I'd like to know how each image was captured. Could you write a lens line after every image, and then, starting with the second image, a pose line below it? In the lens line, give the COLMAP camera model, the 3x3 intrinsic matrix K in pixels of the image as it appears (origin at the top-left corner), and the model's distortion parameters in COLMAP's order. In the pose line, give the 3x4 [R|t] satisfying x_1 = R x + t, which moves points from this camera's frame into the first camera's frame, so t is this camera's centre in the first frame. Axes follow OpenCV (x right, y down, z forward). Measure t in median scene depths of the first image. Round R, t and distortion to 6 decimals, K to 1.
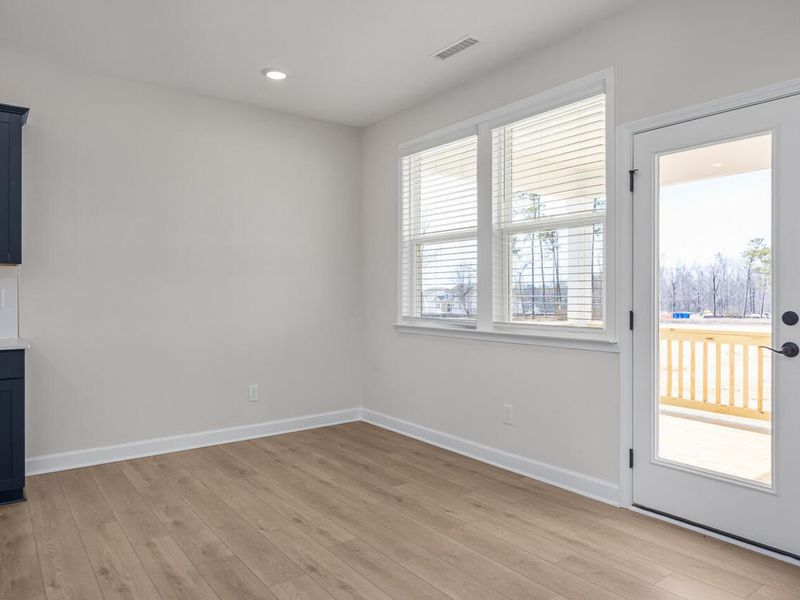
lens RADIAL K [[557.2, 0, 390.1], [0, 557.2, 293.4], [0, 0, 1]] dist [0.000190, -0.001800]
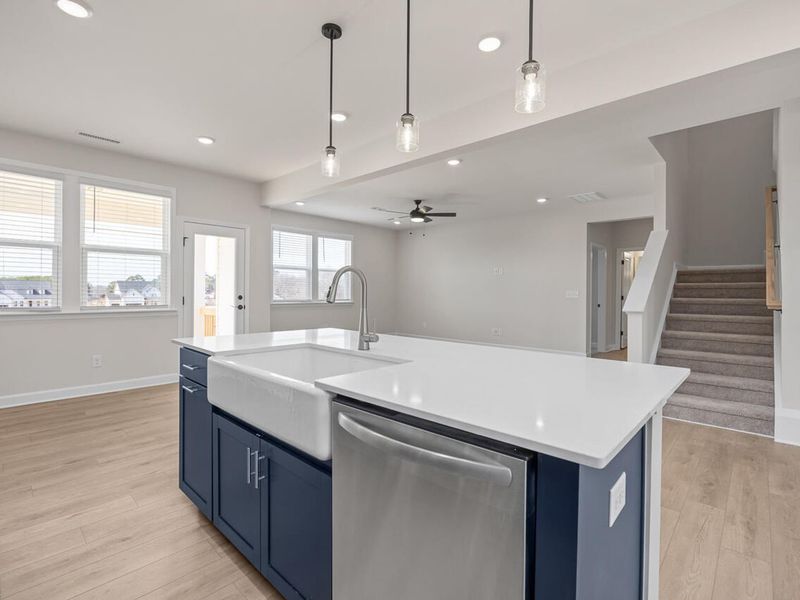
lens RADIAL K [[465.1, 0, 405.0], [0, 465.1, 297.0], [0, 0, 1]] dist [-0.001182, 0.000482]
pose [[-0.191126, -0.011043, 0.981503, -1.593567], [-0.006684, 0.999928, 0.009948, 0.007105], [-0.981543, -0.004659, -0.191186, 0.437233]]
